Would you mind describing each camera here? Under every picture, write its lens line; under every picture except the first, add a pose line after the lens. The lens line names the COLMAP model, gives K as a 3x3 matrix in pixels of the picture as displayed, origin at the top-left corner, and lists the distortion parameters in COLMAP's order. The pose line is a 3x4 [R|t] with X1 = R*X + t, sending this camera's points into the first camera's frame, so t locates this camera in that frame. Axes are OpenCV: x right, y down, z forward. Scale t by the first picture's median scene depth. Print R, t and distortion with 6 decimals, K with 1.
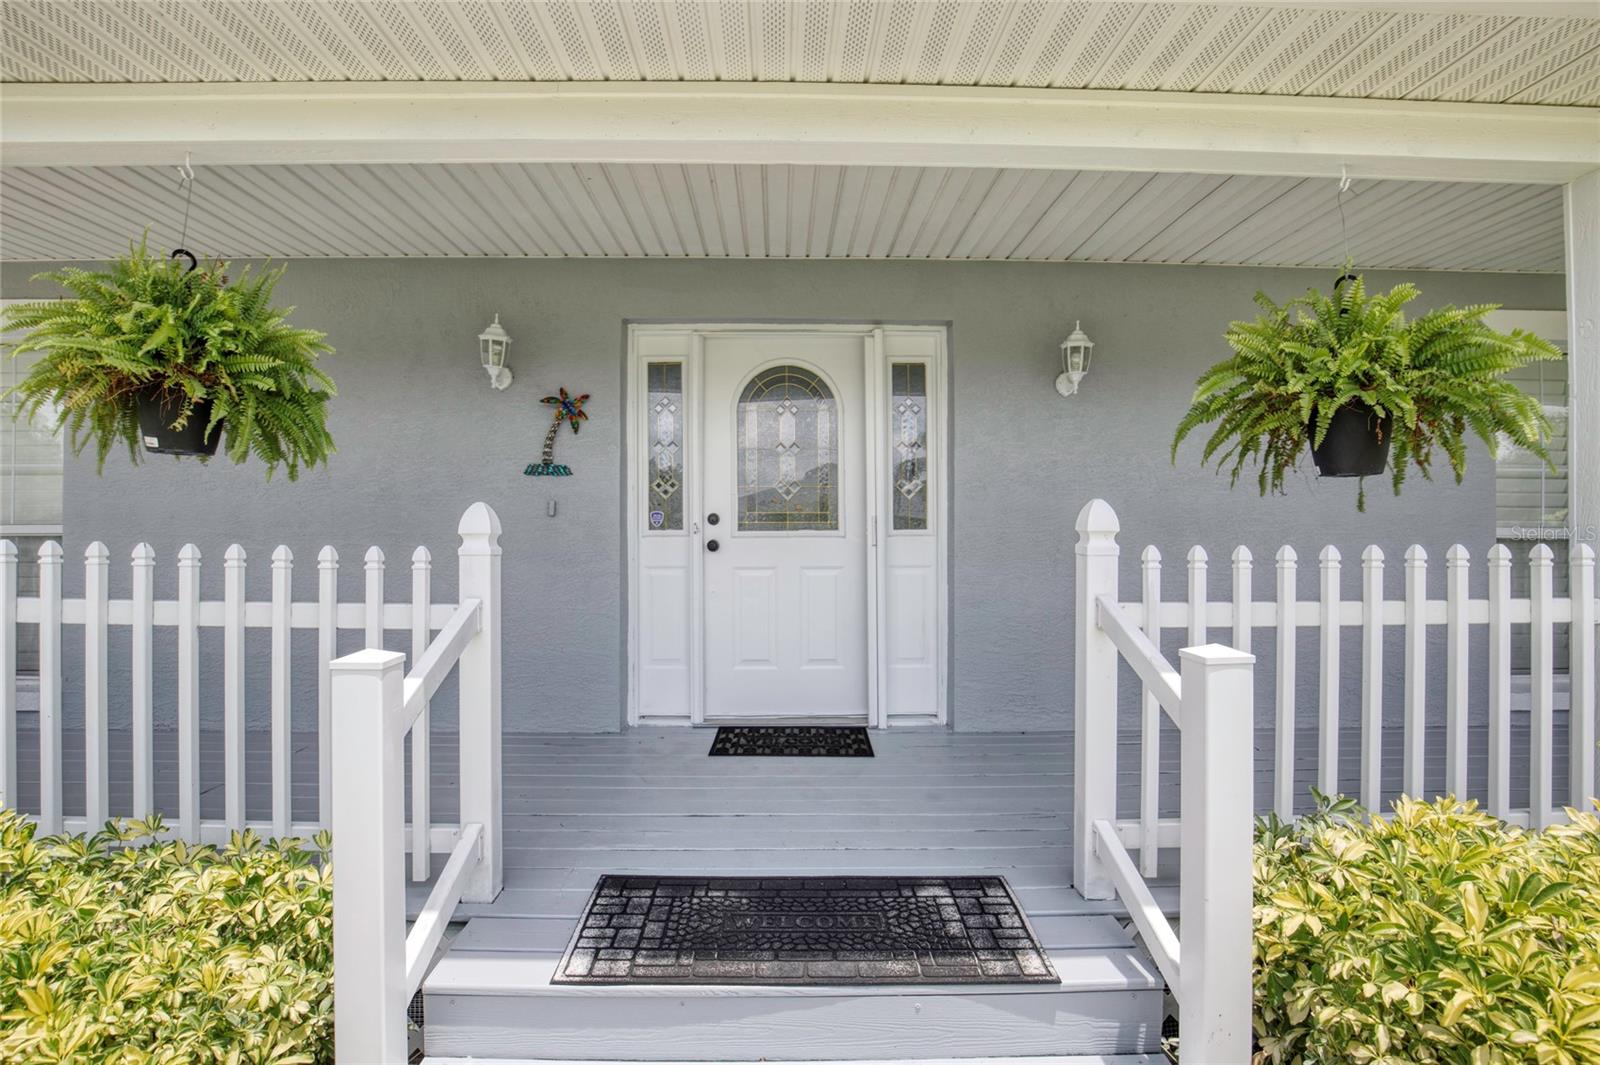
lens RADIAL K [[751.4, 0, 789.1], [0, 751.4, 534.7], [0, 0, 1]] dist [-0.029950, 0.000592]
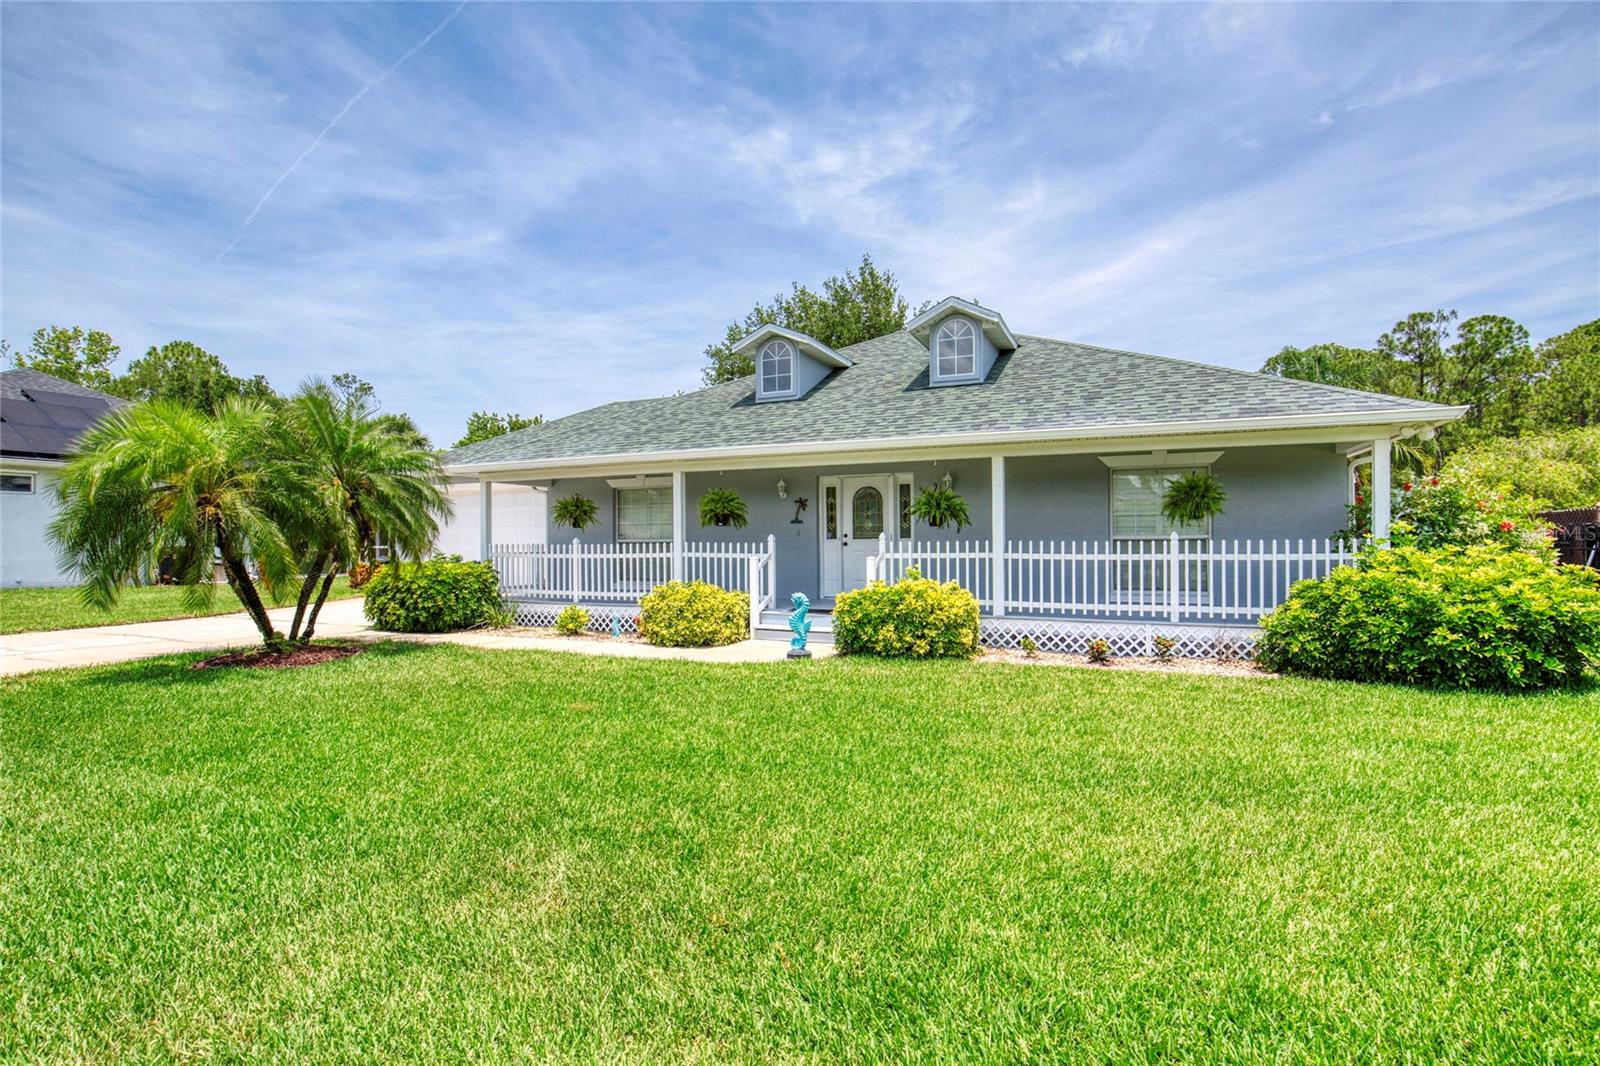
lens RADIAL K [[765.4, 0, 799.7], [0, 765.4, 538.1], [0, 0, 1]] dist [-0.027948, 0.006323]
pose [[0.912639, -0.007635, -0.408695, 1.089532], [0.005377, 0.999963, -0.006674, 0.011163], [0.408731, 0.003893, 0.912647, -2.123385]]
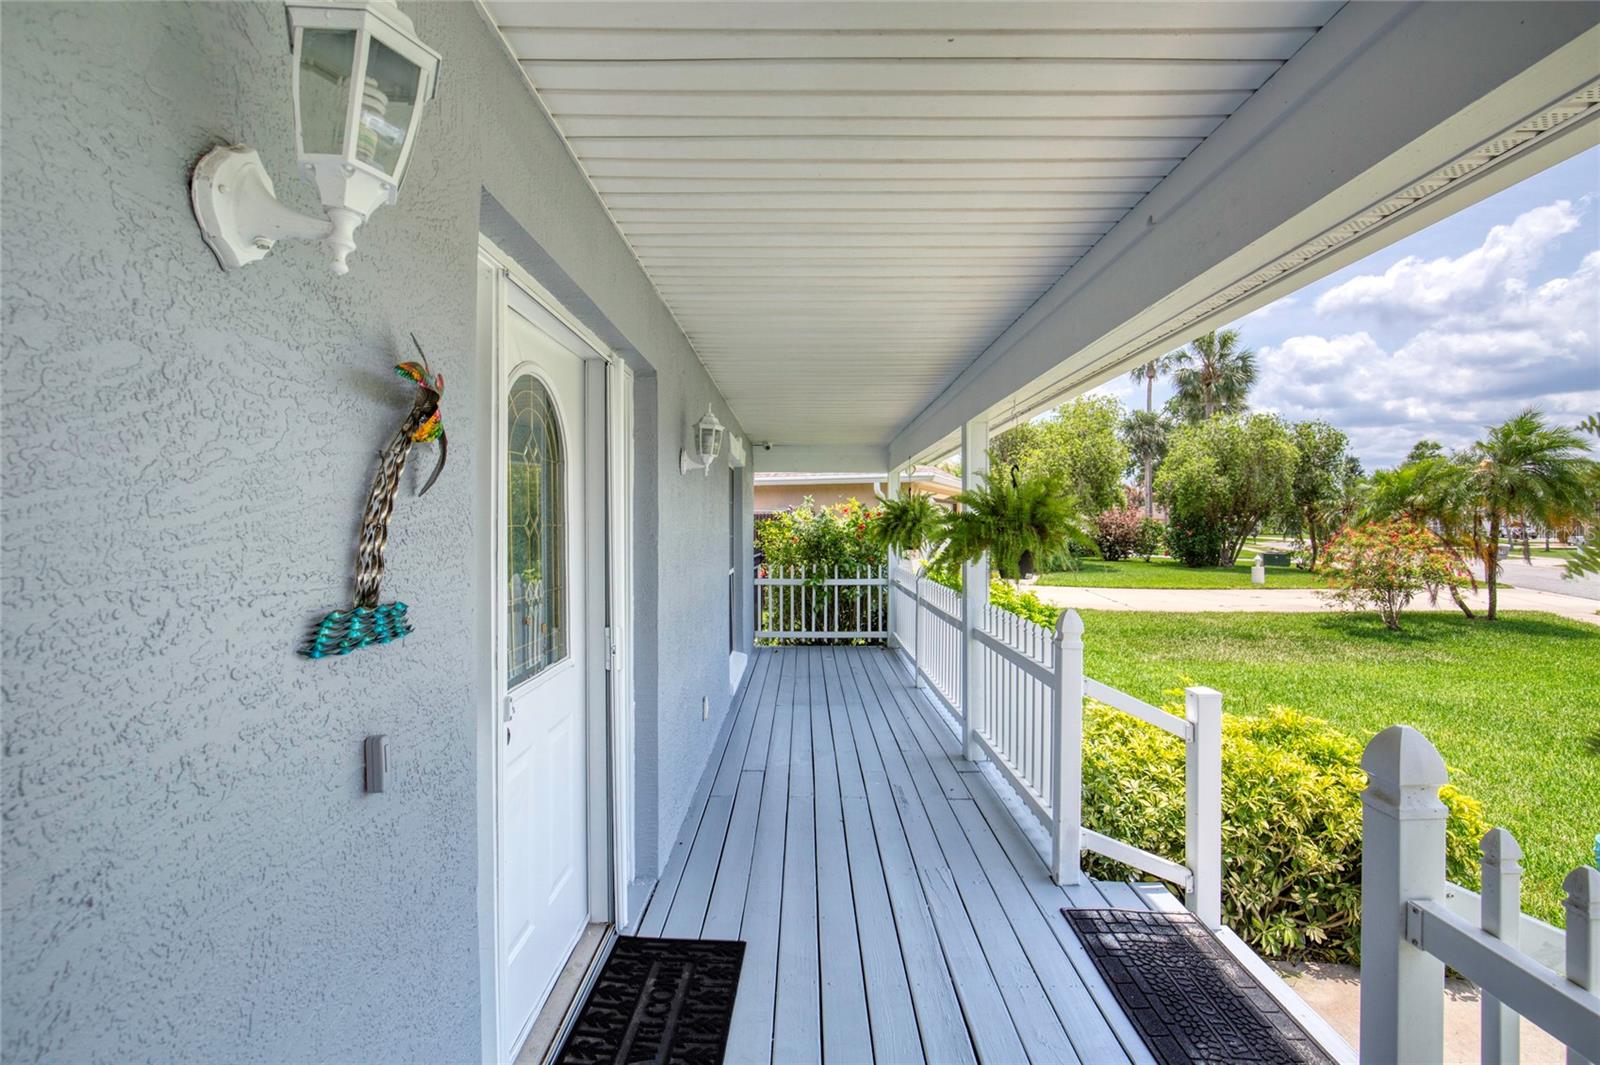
lens RADIAL K [[740.9, 0, 789.5], [0, 740.9, 522.9], [0, 0, 1]] dist [-0.011583, 0.000396]
pose [[0.004998, 0.002735, 0.999984, -0.581234], [0.006769, 0.999973, -0.002769, -0.122058], [-0.999965, 0.006782, 0.004980, 0.851167]]
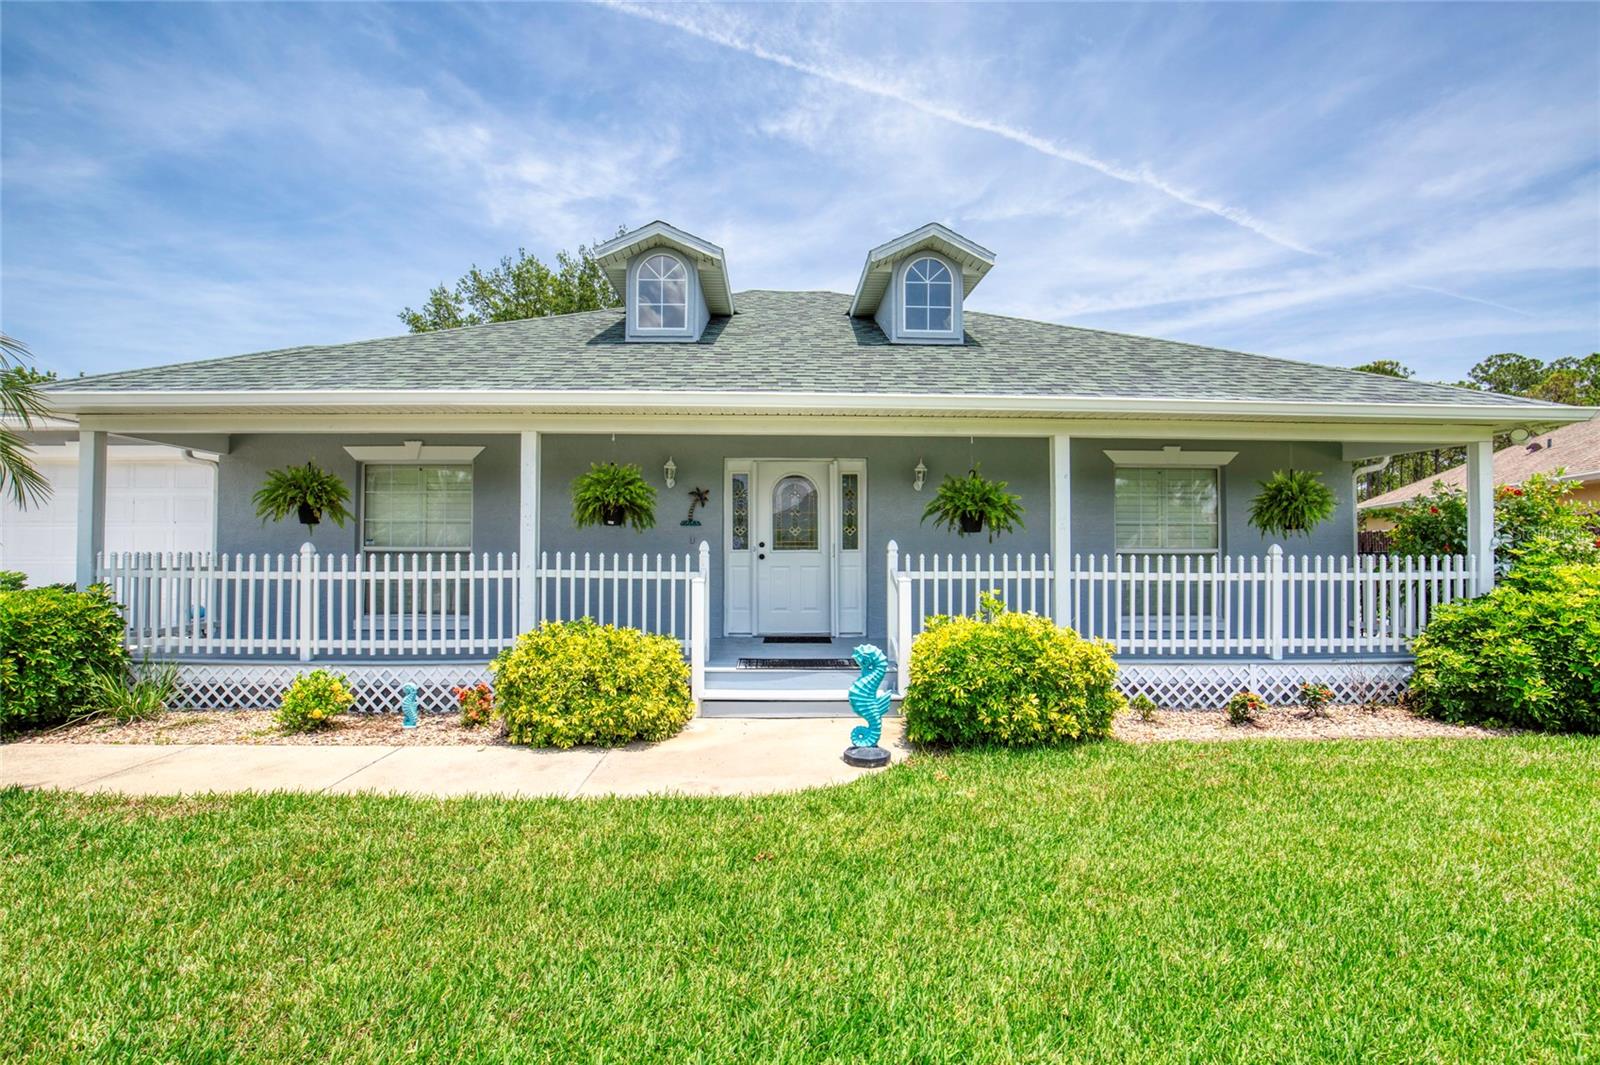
lens RADIAL K [[730.1, 0, 795.2], [0, 730.1, 495.8], [0, 0, 1]] dist [-0.020893, 0.000546]
pose [[0.999887, 0.002998, 0.014757, -0.035434], [-0.001804, 0.996771, -0.080271, 0.008831], [-0.014950, 0.080235, 0.996664, -1.239216]]
